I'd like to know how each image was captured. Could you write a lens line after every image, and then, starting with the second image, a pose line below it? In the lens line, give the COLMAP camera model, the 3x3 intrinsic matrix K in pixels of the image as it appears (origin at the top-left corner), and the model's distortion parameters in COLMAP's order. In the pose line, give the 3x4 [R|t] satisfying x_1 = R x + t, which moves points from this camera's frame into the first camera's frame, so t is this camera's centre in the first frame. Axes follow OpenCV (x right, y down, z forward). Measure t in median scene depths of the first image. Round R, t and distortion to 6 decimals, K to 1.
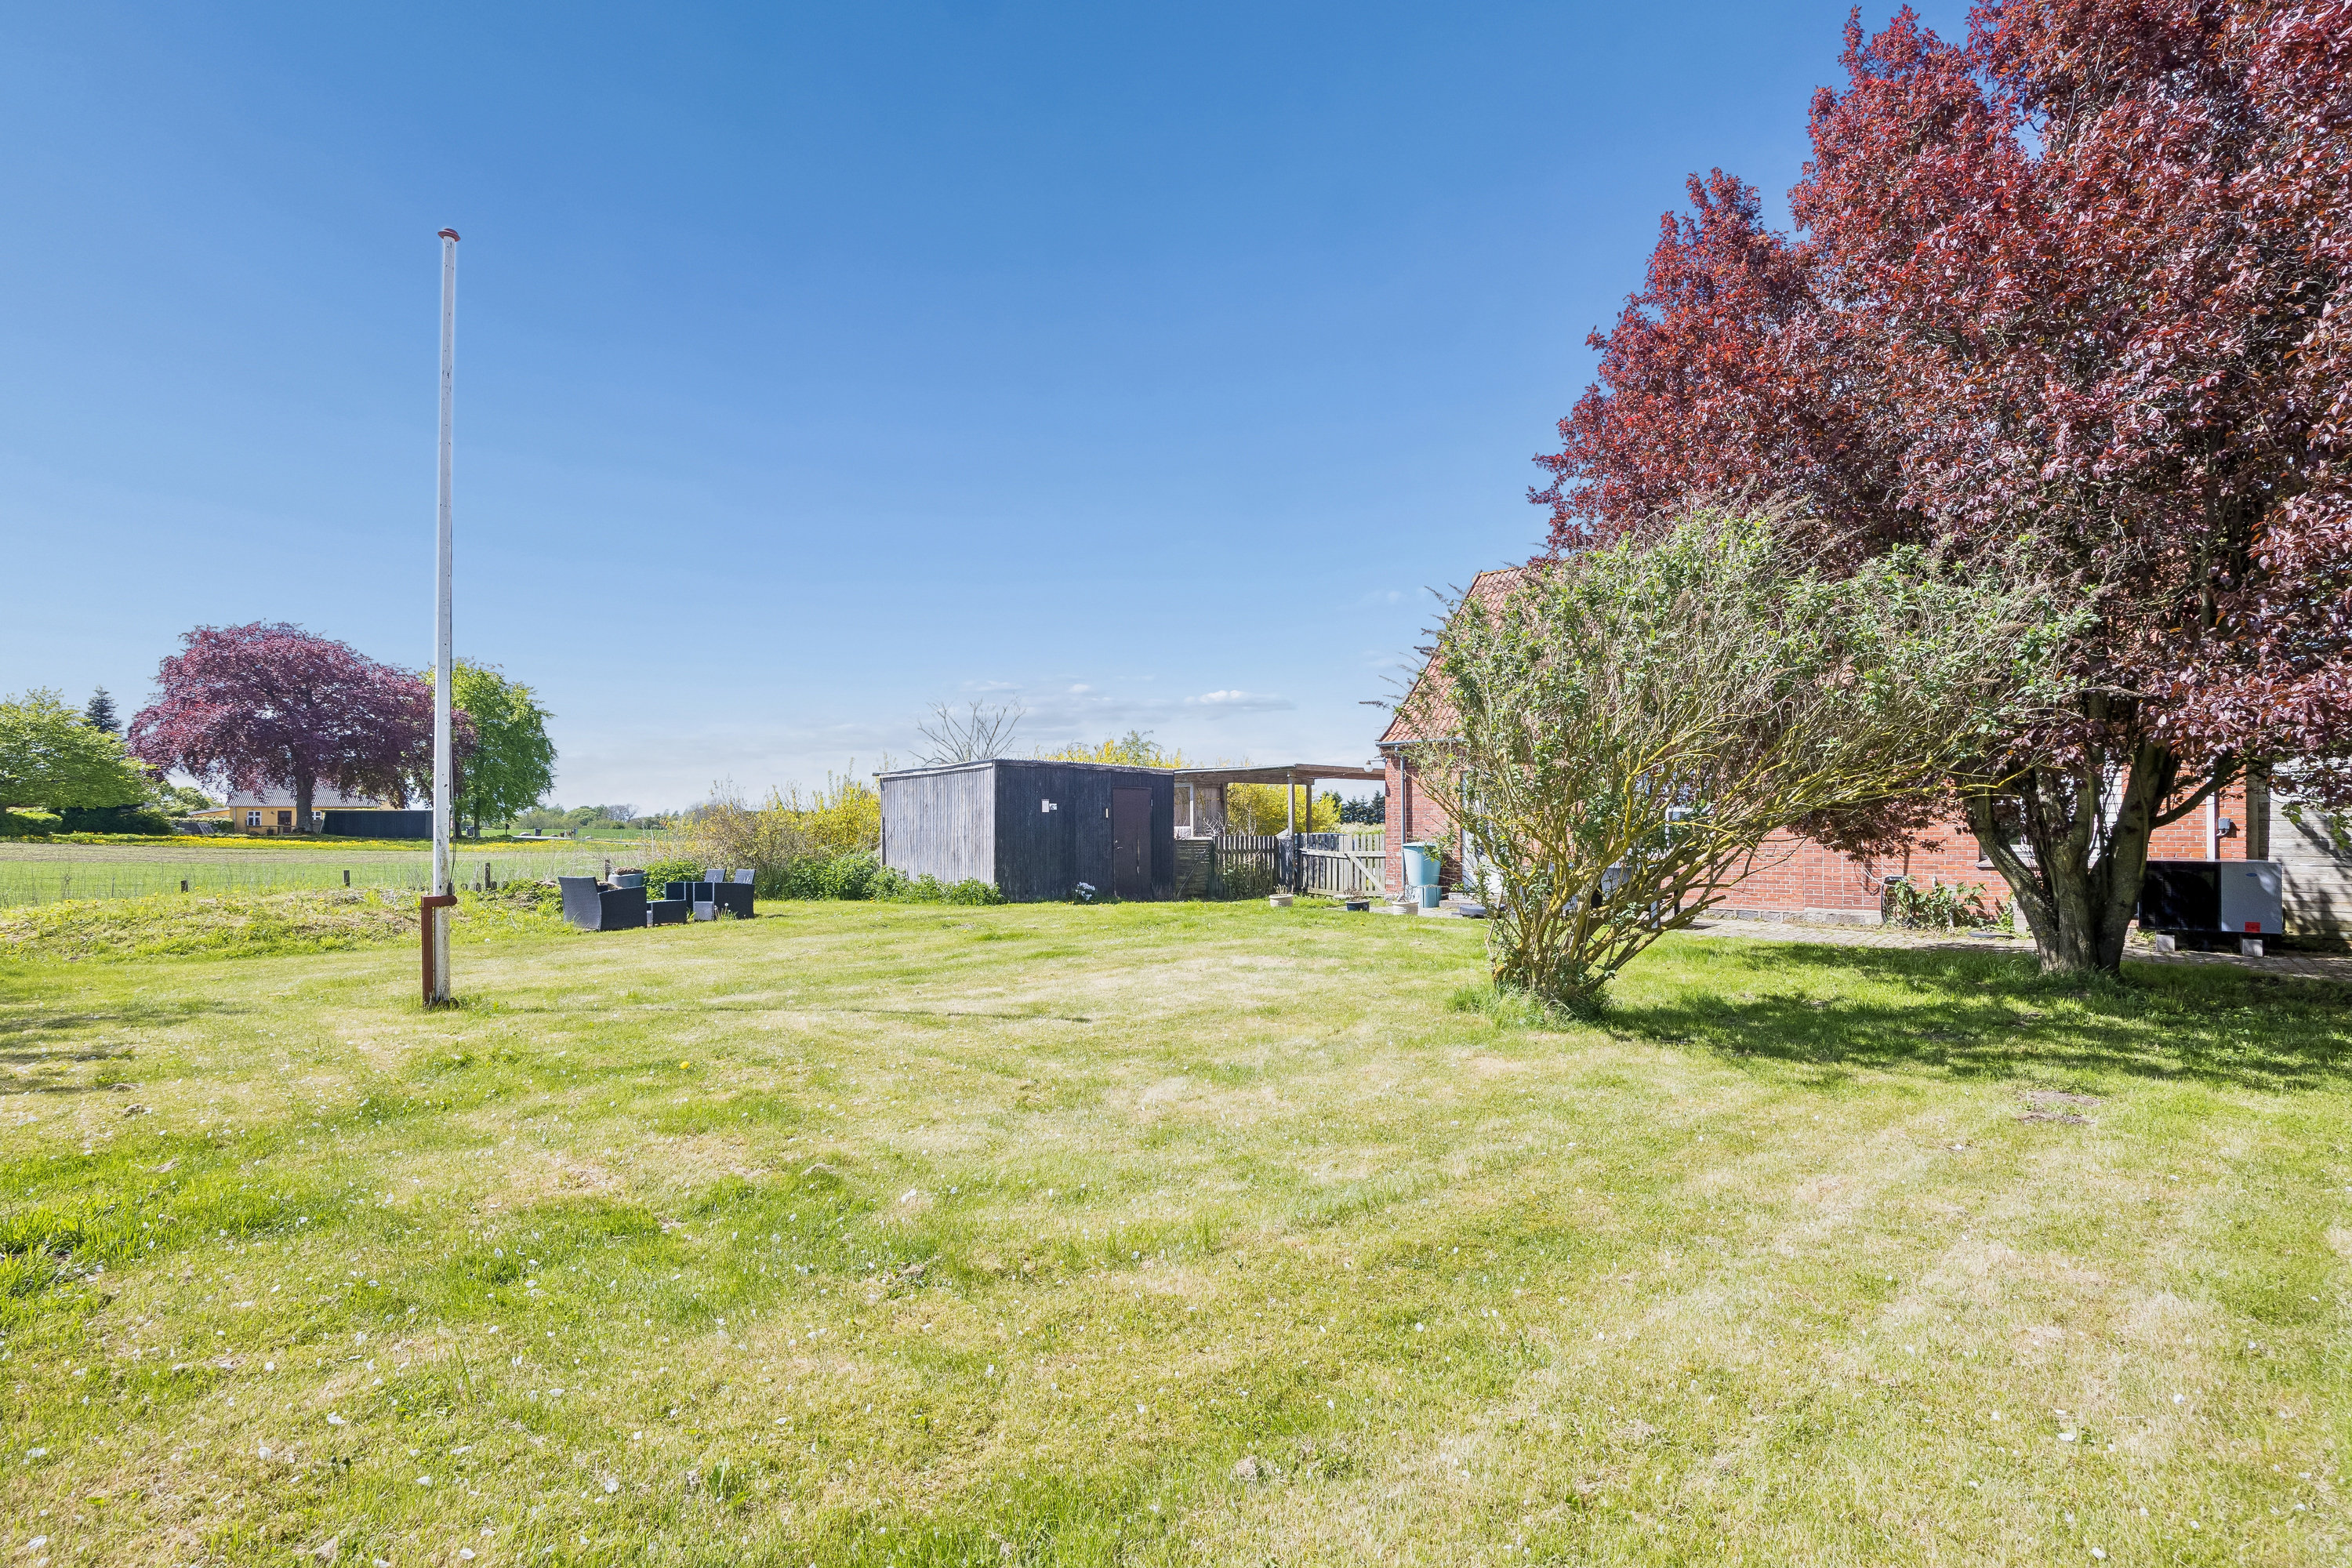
lens RADIAL K [[1057.6, 0, 1181.7], [0, 1057.6, 806.2], [0, 0, 1]] dist [-0.013549, 0.000648]
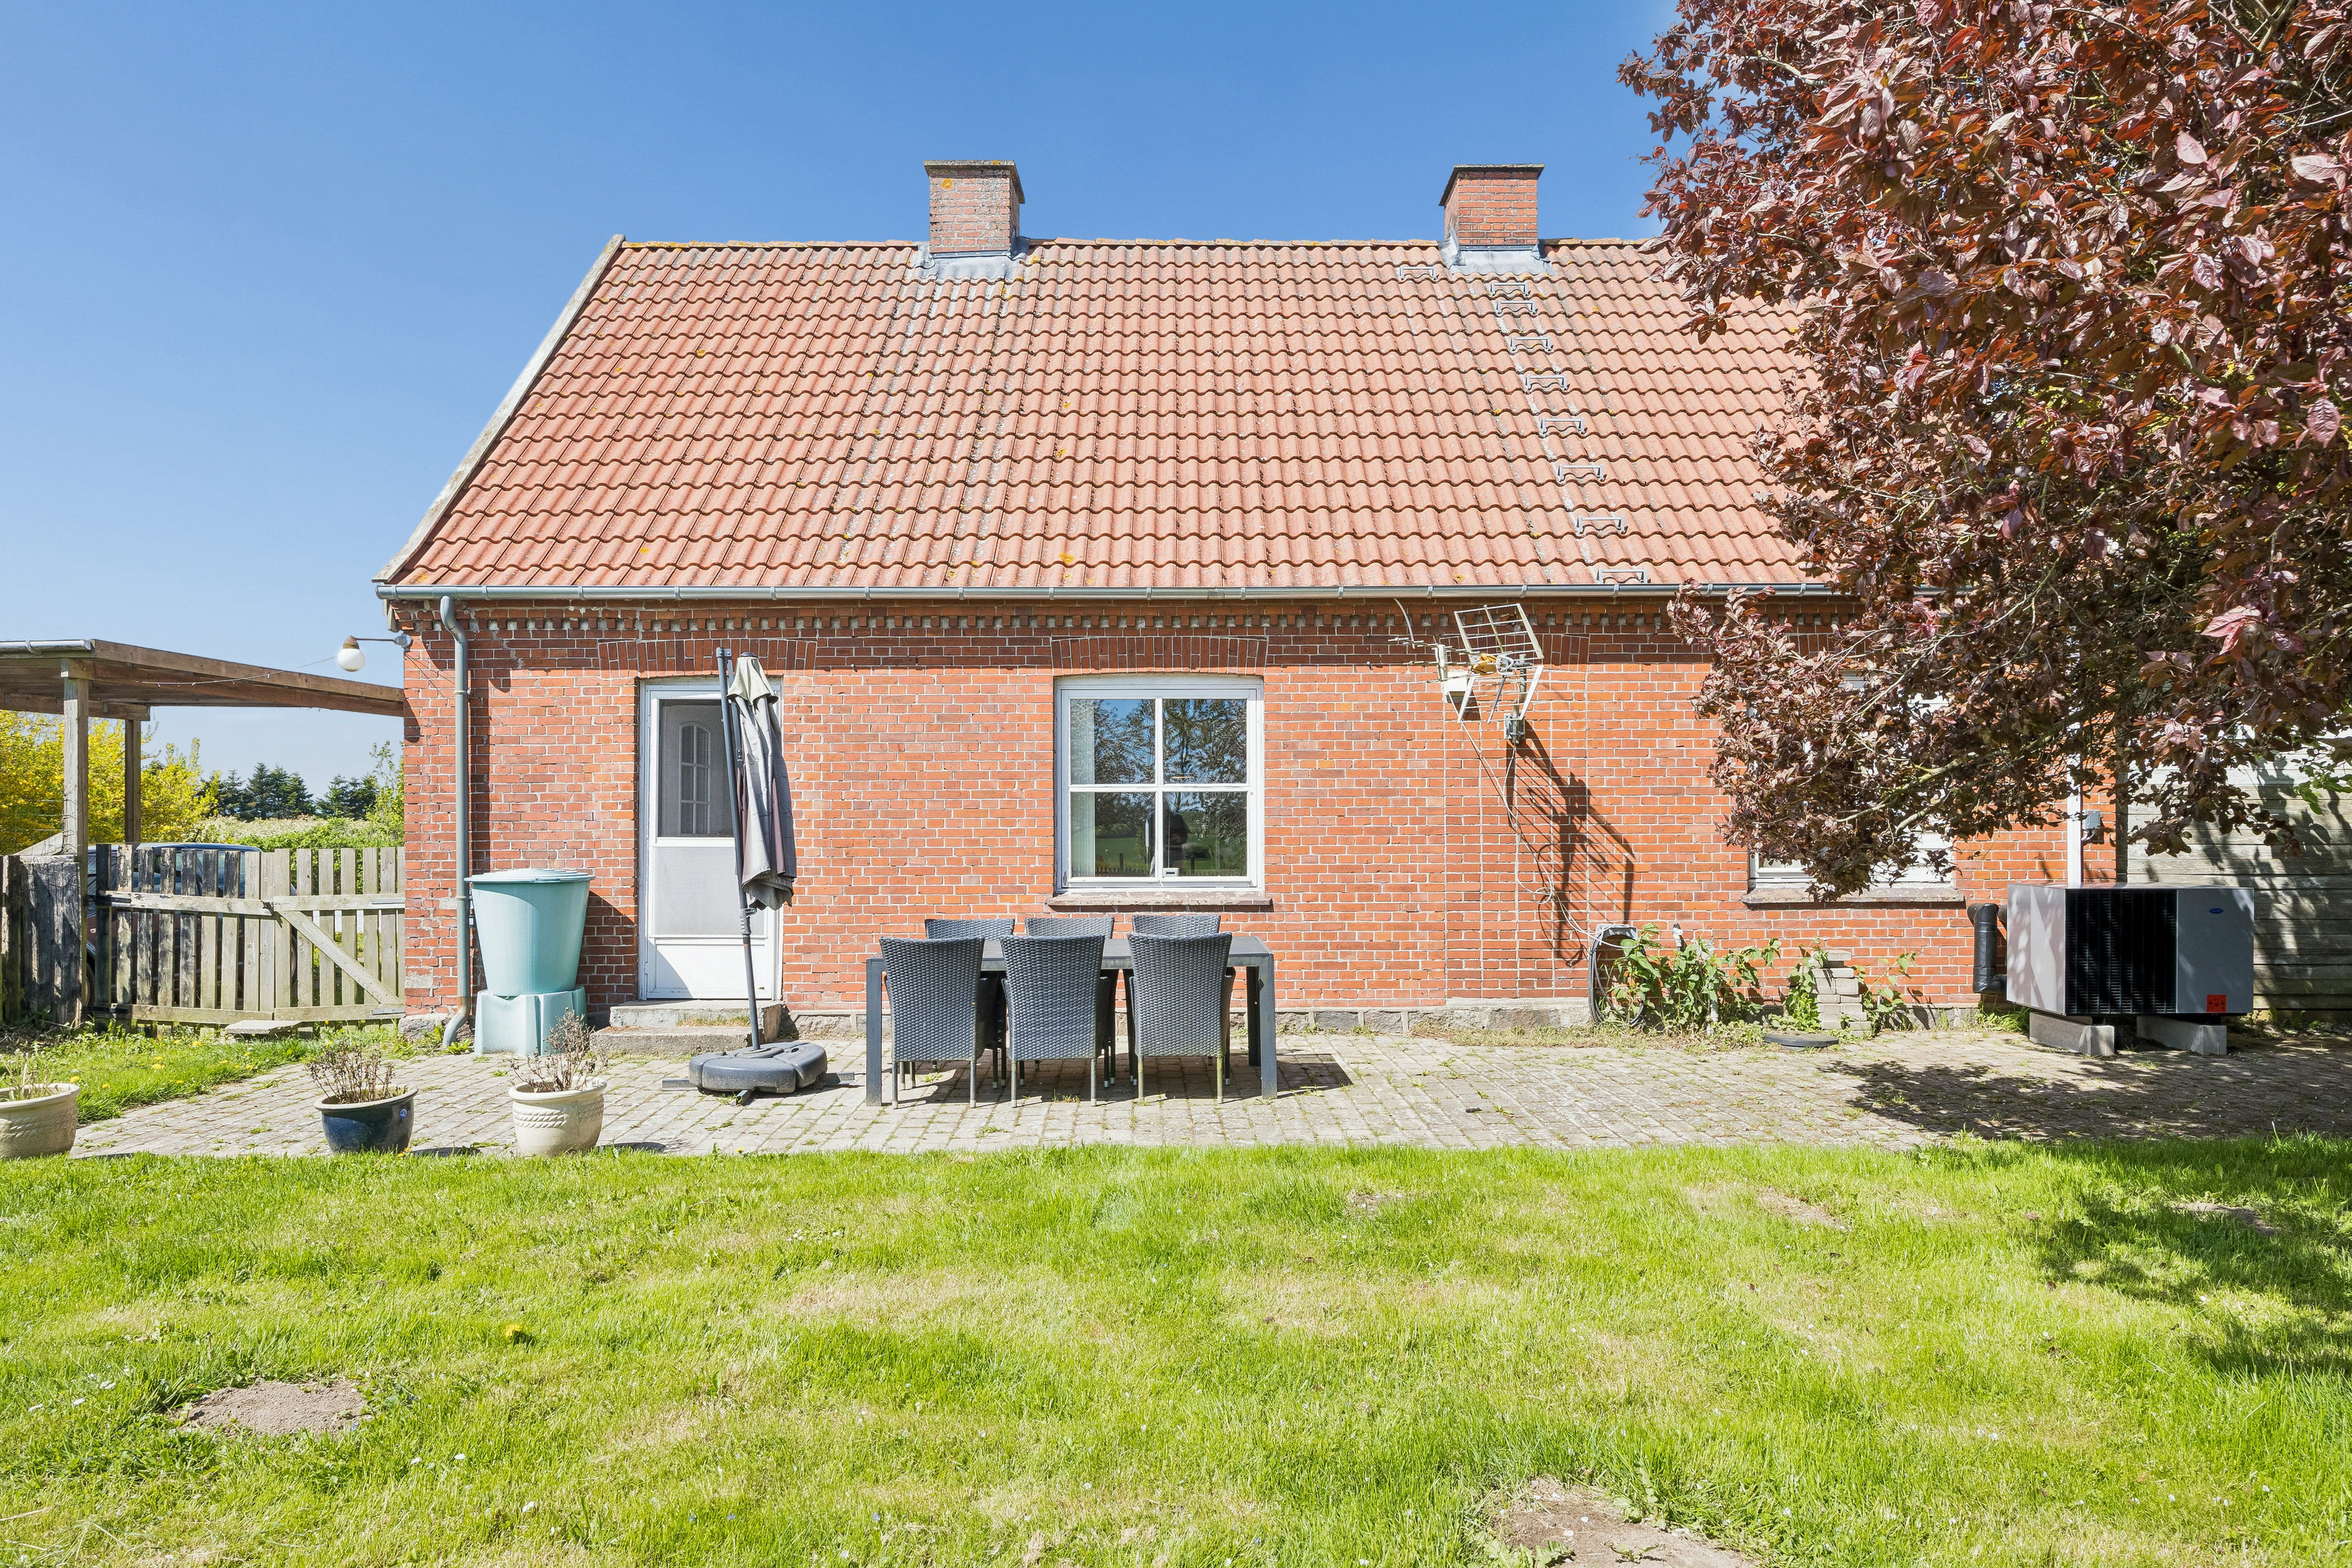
lens RADIAL K [[1453.2, 0, 1179.8], [0, 1453.2, 801.1], [0, 0, 1]] dist [-0.003475, 0.001310]
pose [[0.730108, 0.008929, 0.683274, 0.046488], [-0.011347, 0.999935, -0.000942, 0.007912], [-0.683238, -0.007065, 0.730162, 0.440110]]
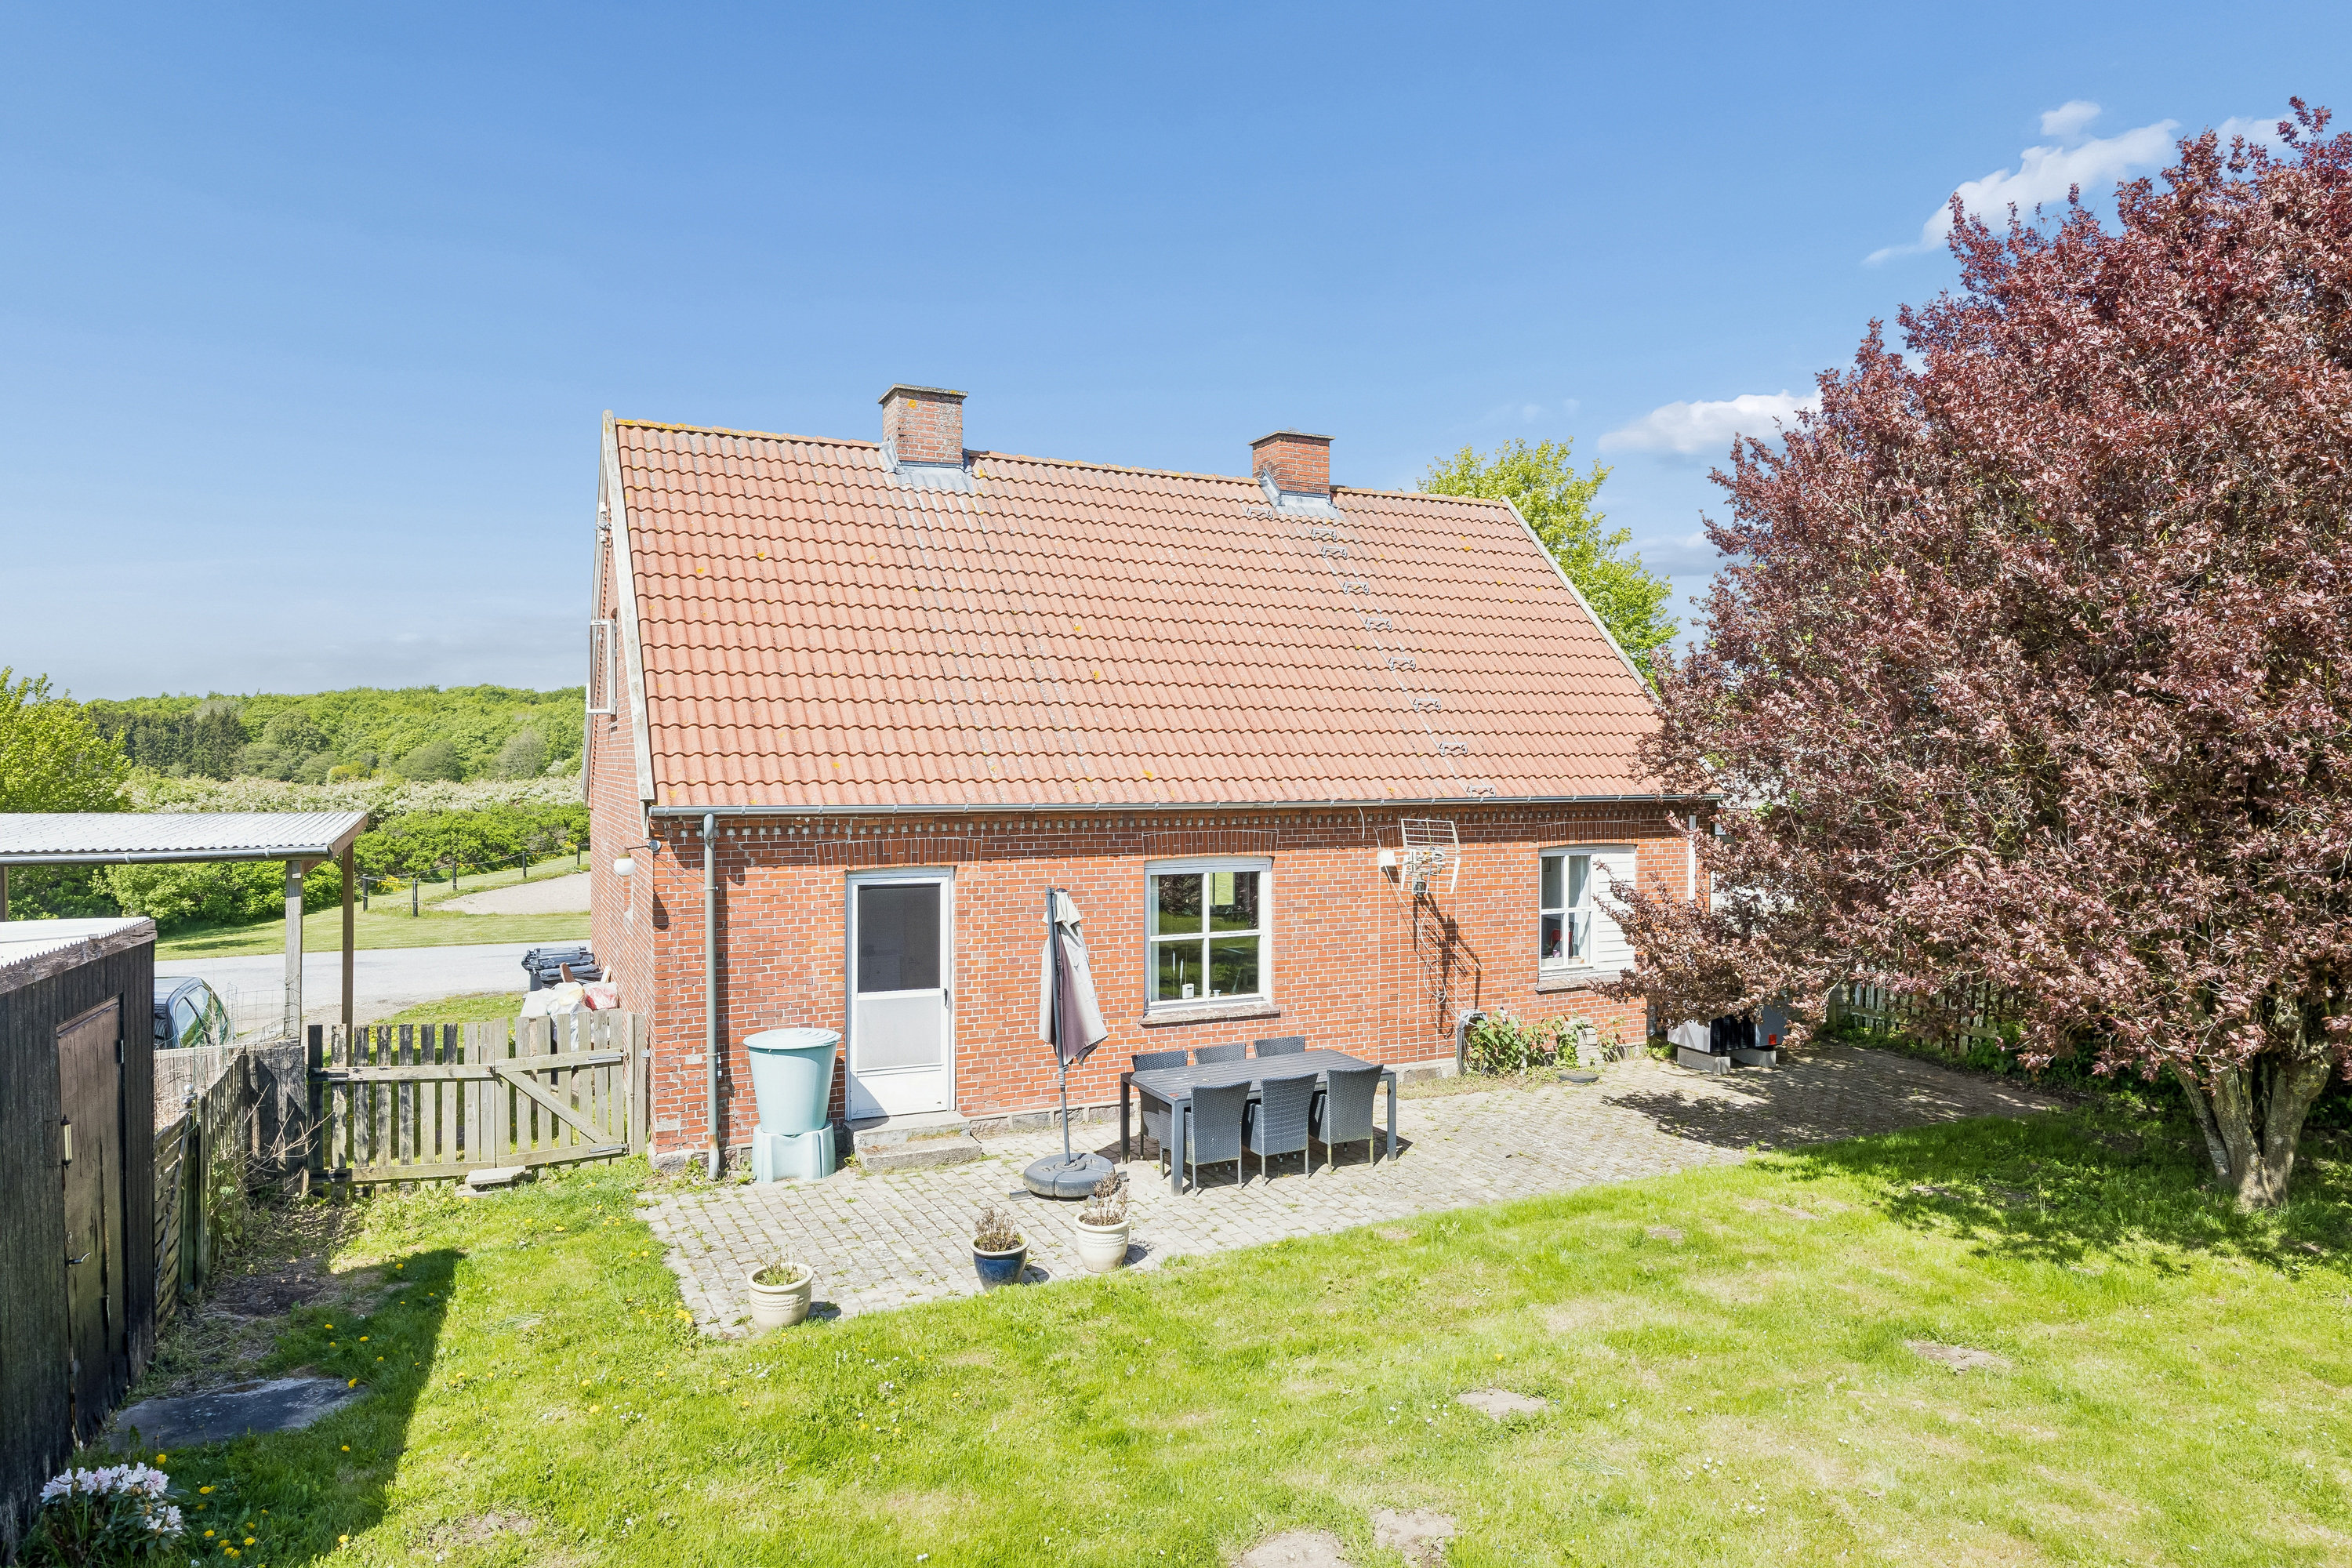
lens RADIAL K [[1453.2, 0, 1182.3], [0, 1453.2, 777.6], [0, 0, 1]] dist [-0.003475, 0.001310]
pose [[0.363826, -0.012581, 0.931382, -0.264432], [-0.022751, 0.999490, 0.022388, -0.084208], [-0.931189, -0.029335, 0.363355, 0.556686]]
